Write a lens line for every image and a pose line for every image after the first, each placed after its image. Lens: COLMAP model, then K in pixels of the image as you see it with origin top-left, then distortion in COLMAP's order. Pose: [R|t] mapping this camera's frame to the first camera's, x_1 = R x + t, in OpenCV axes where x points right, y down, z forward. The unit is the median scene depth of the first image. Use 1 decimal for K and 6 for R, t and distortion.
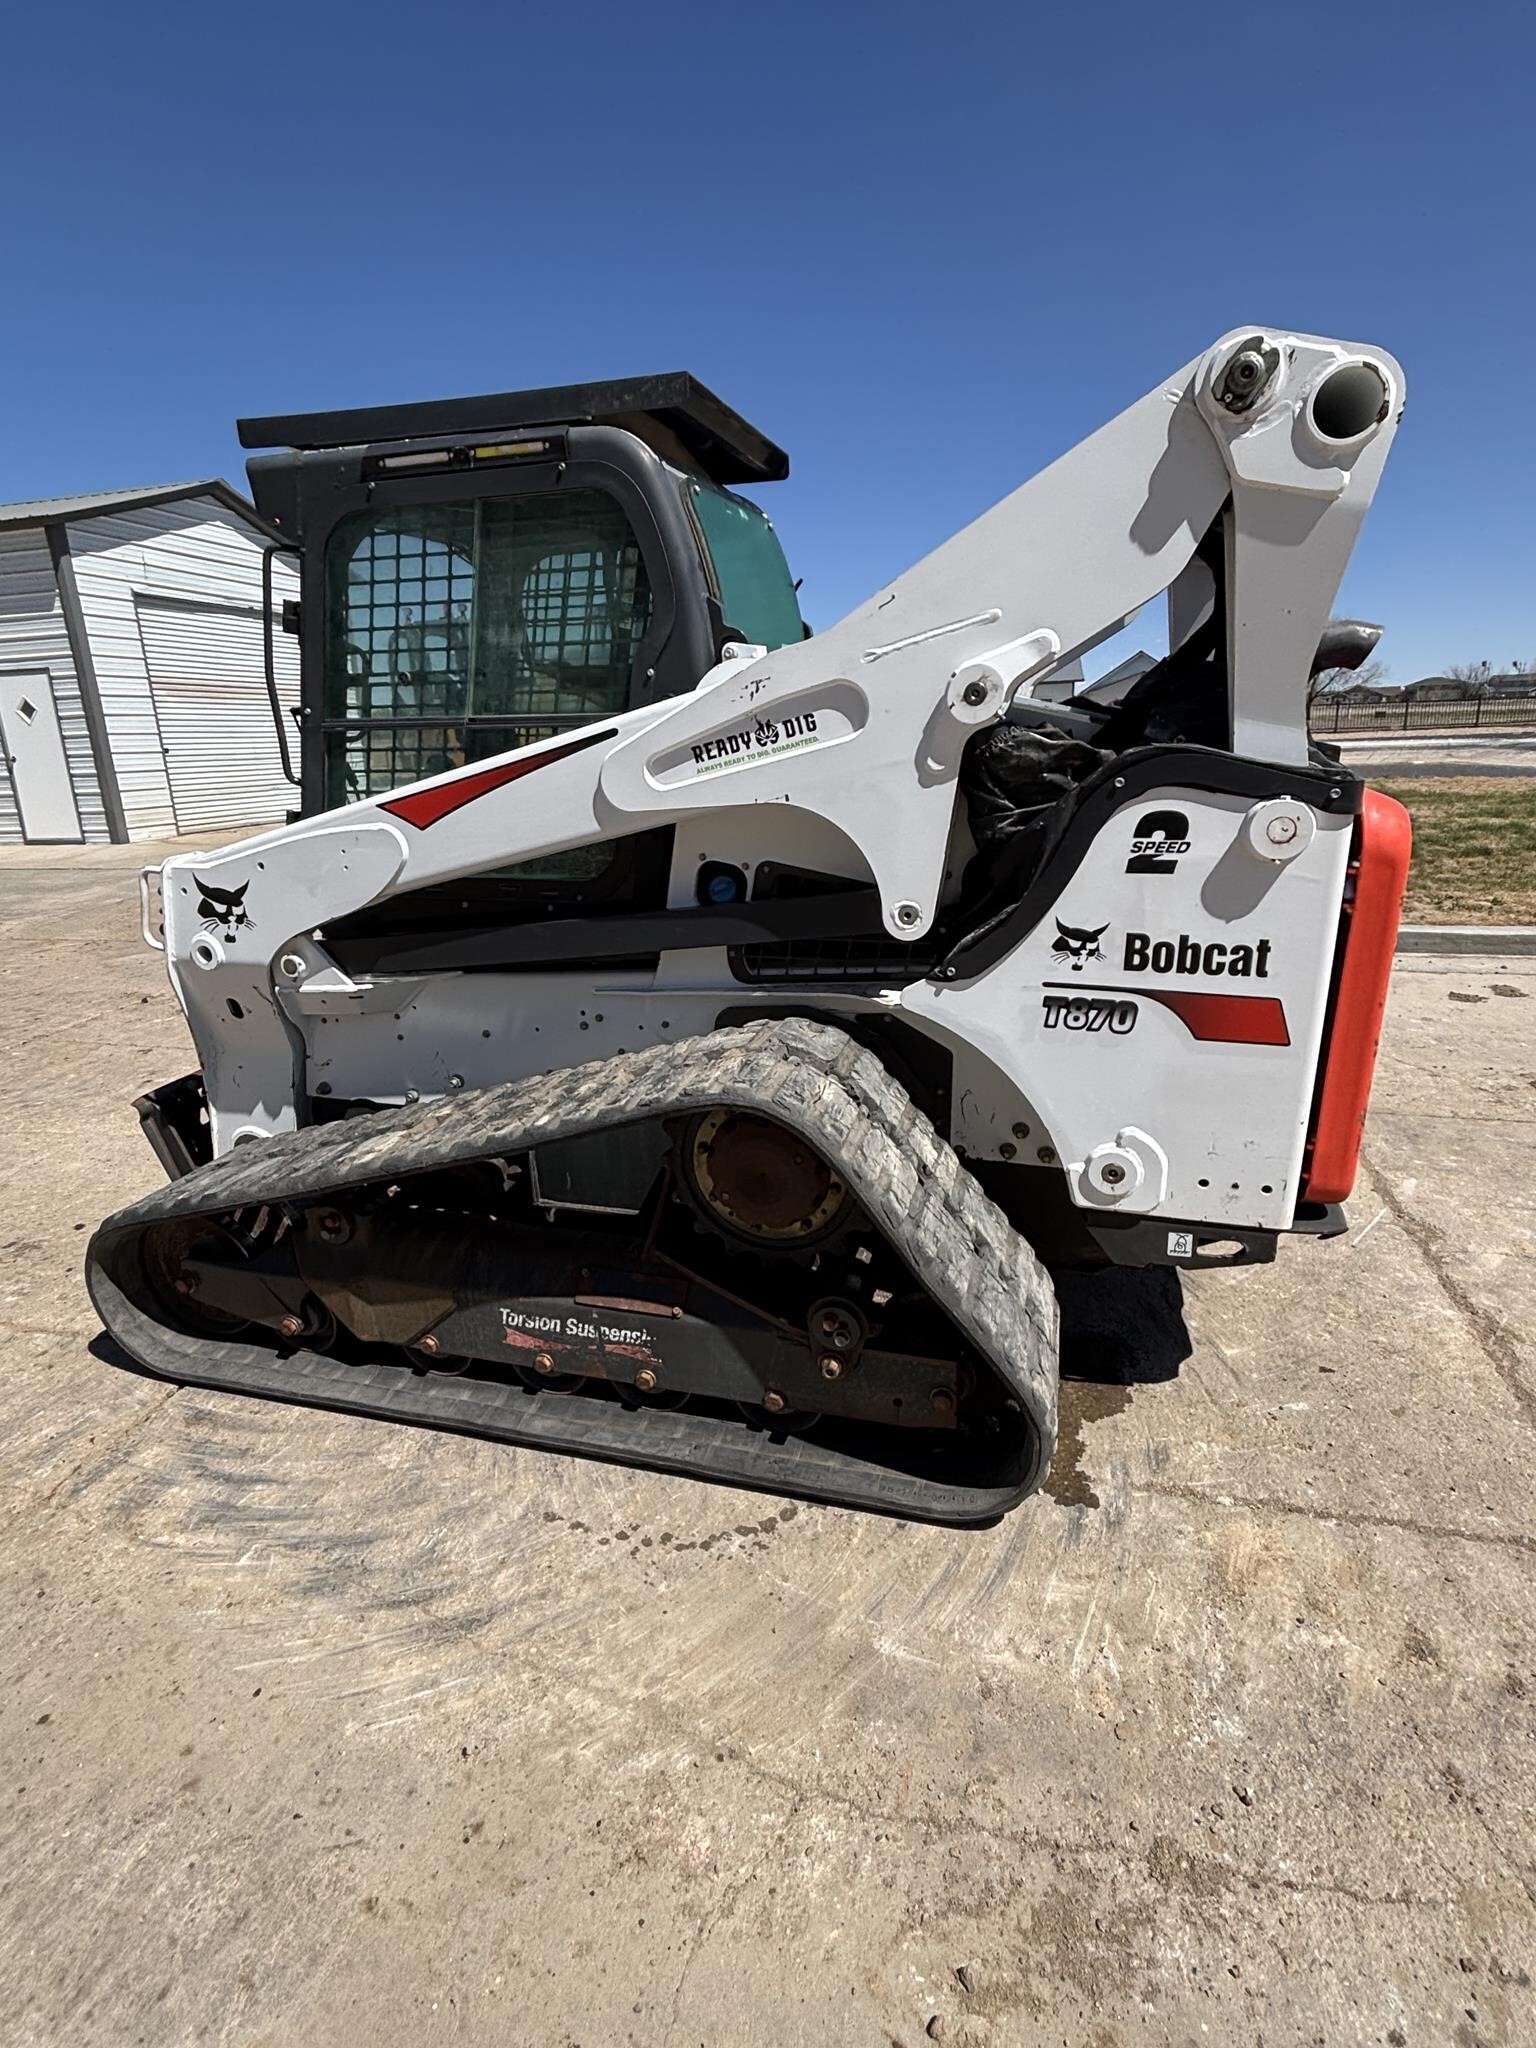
lens RADIAL K [[1001.8, 0, 773.5], [0, 1001.8, 1022.9], [0, 0, 1]] dist [-0.018927, 0.012977]
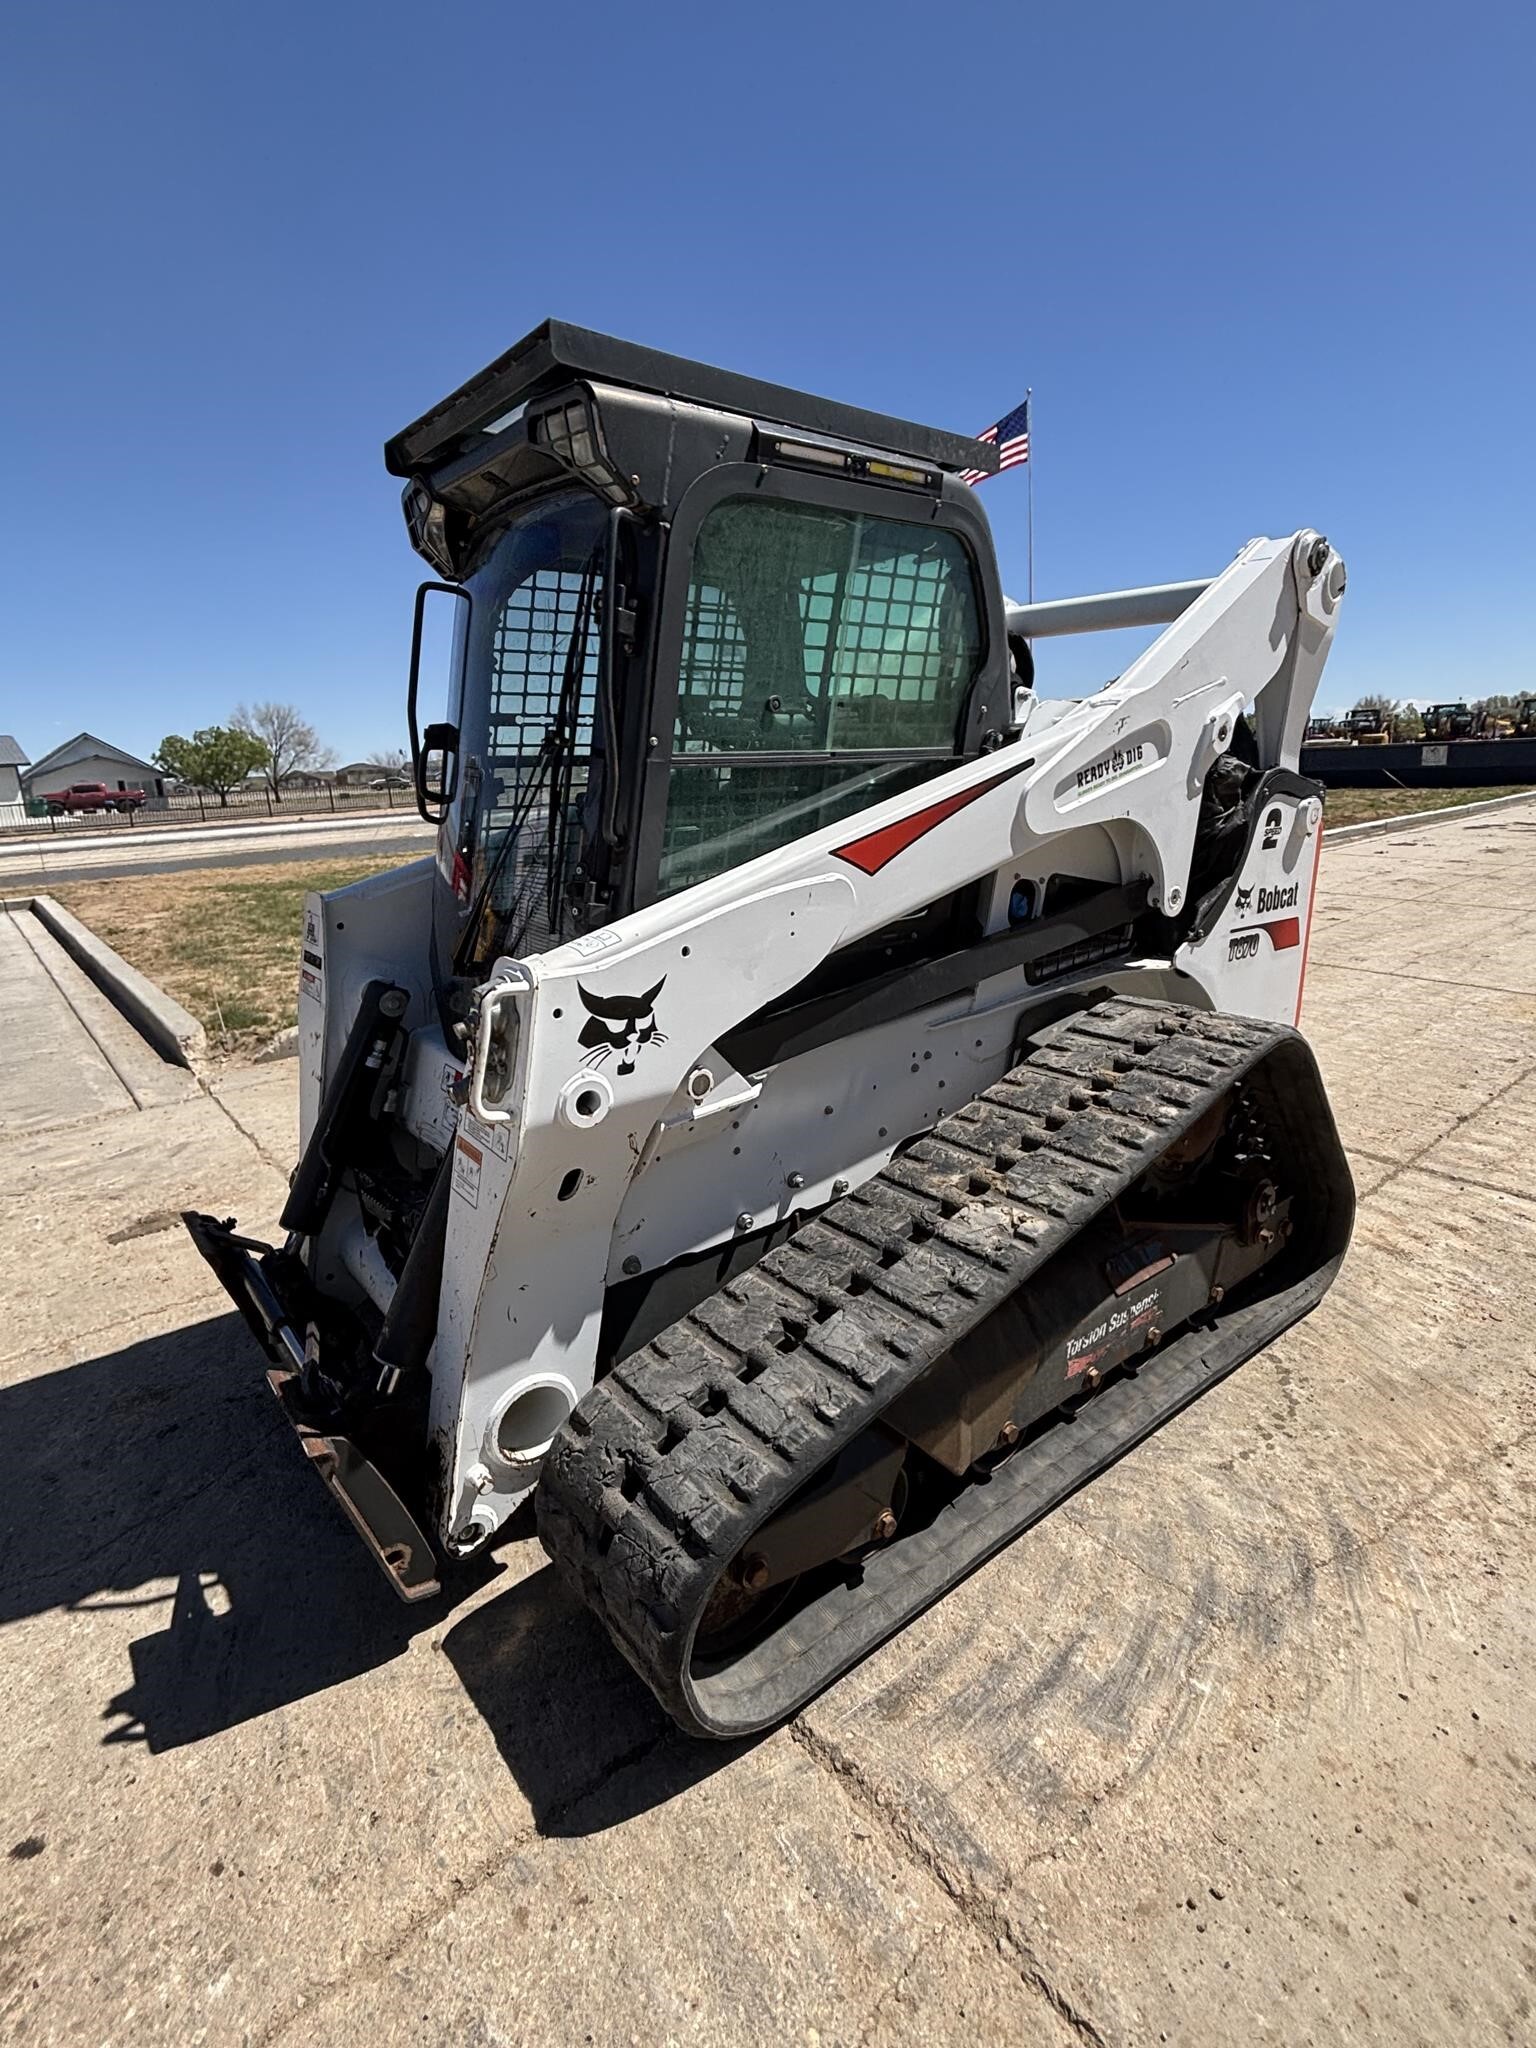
lens RADIAL K [[1000.5, 0, 771.8], [0, 1000.5, 1026.8], [0, 0, 1]] dist [-0.016422, 0.011382]
pose [[0.581607, -0.200946, 0.788260, -1.229206], [0.259427, 0.964230, 0.054390, -0.149106], [-0.770993, 0.172863, 0.612934, 0.613636]]
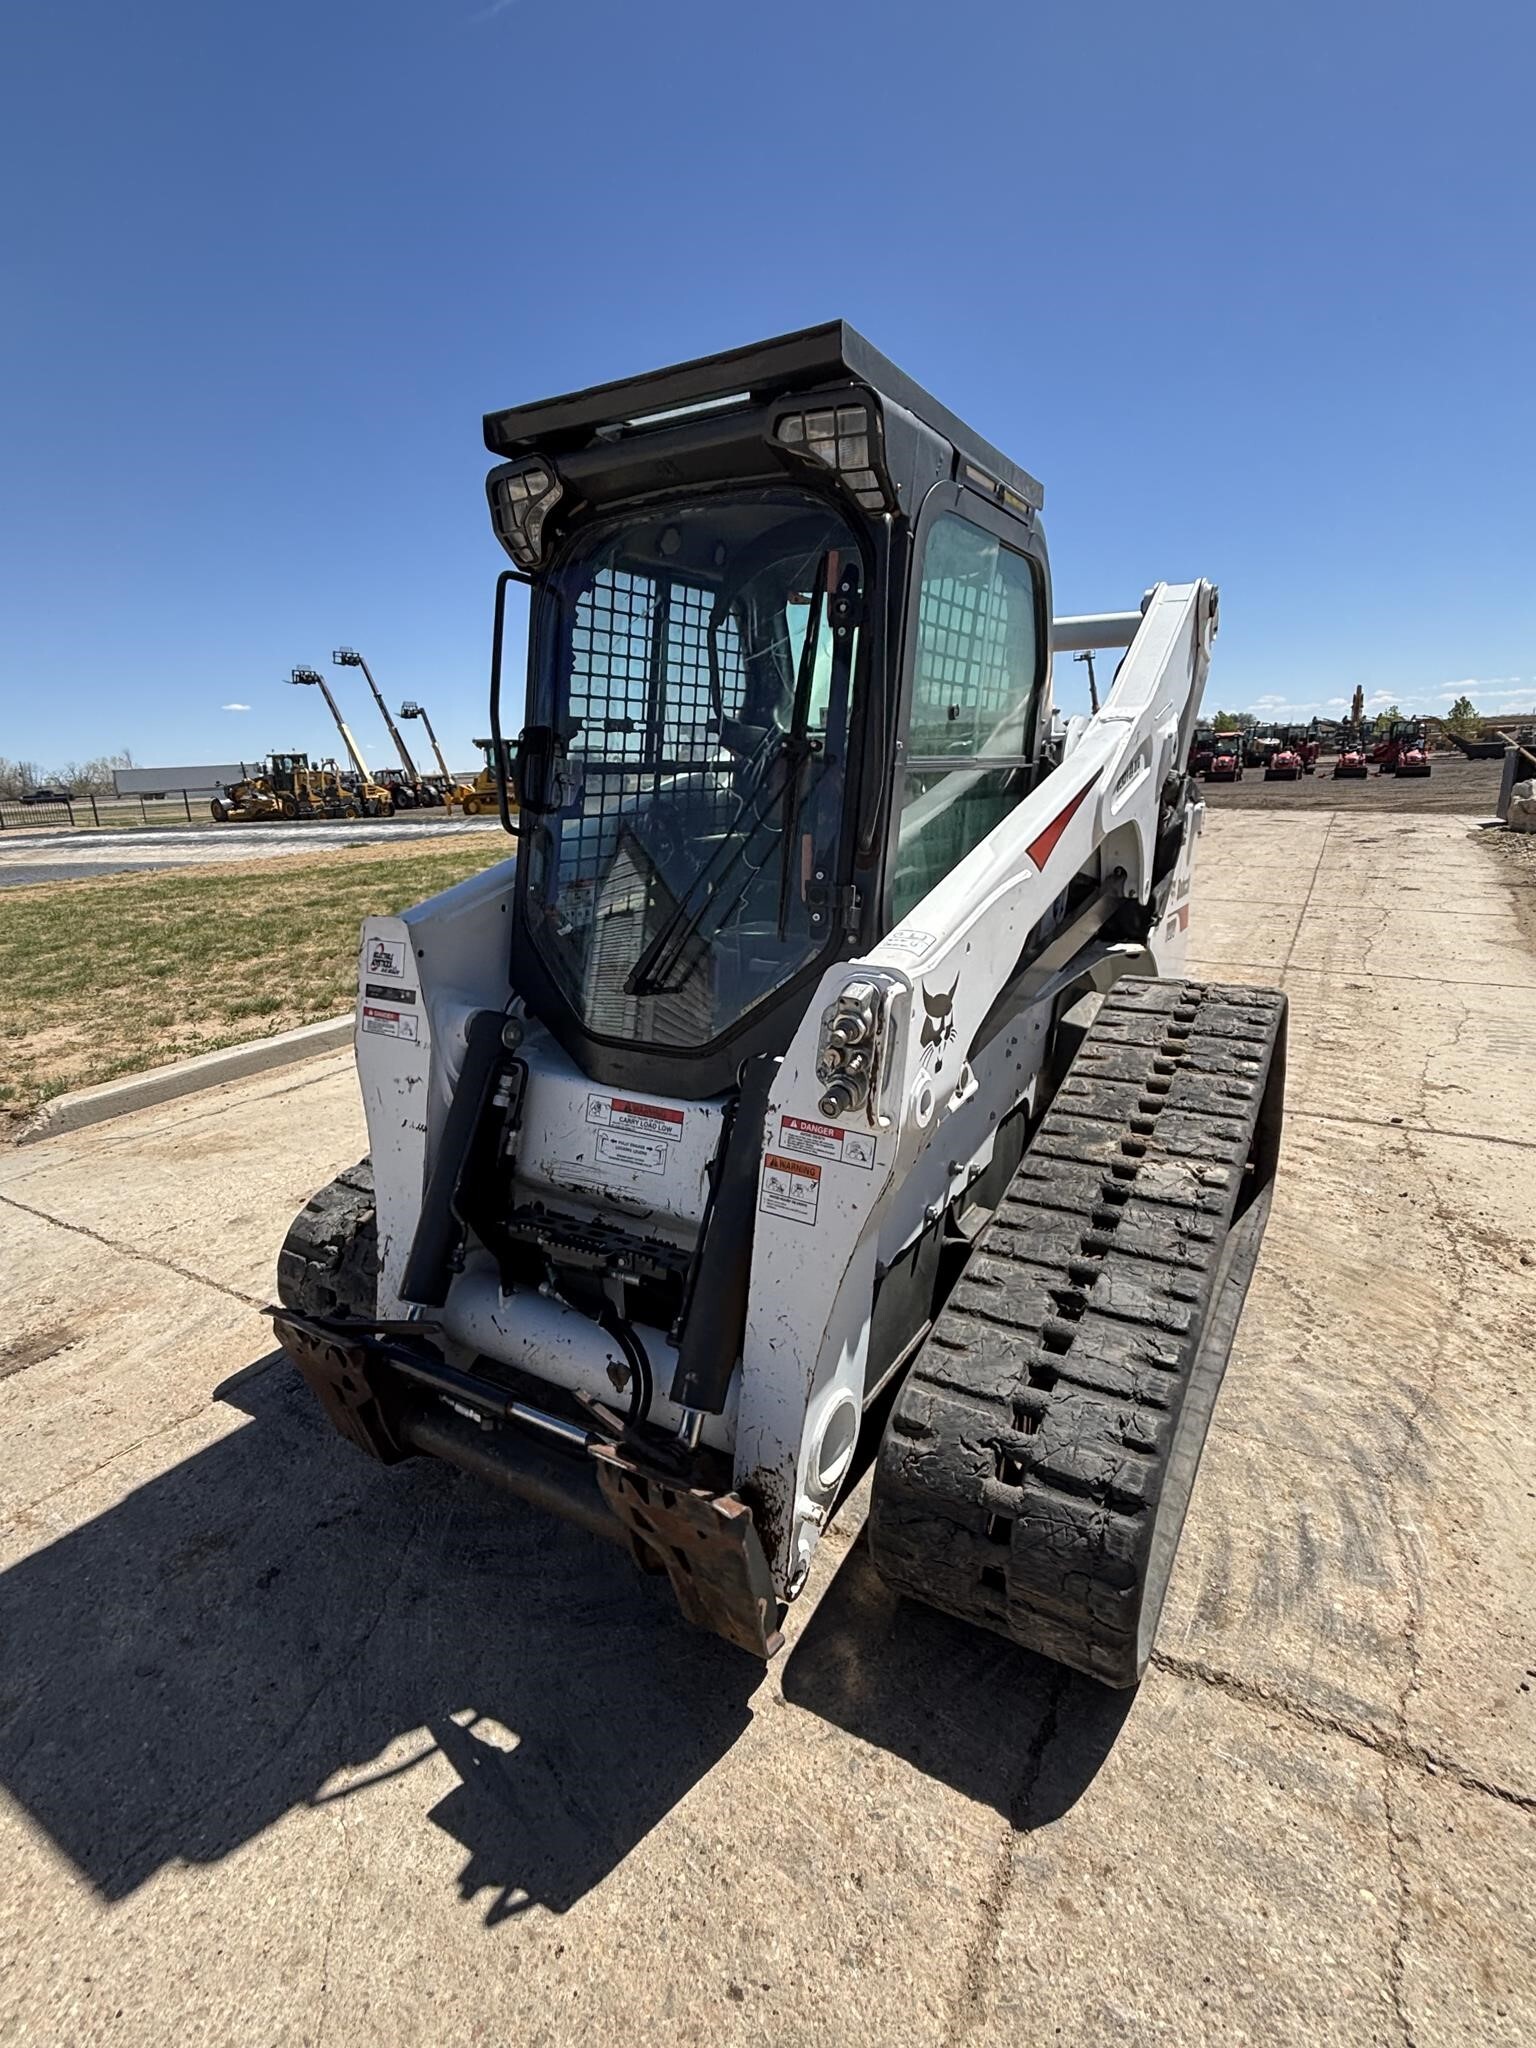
lens RADIAL K [[995.2, 0, 771.5], [0, 995.2, 1028.9], [0, 0, 1]] dist [-0.012509, 0.008128]
pose [[0.261546, -0.226023, 0.938354, -1.464219], [0.310620, 0.940185, 0.139885, -0.291122], [-0.913843, 0.254885, 0.316108, 1.073283]]
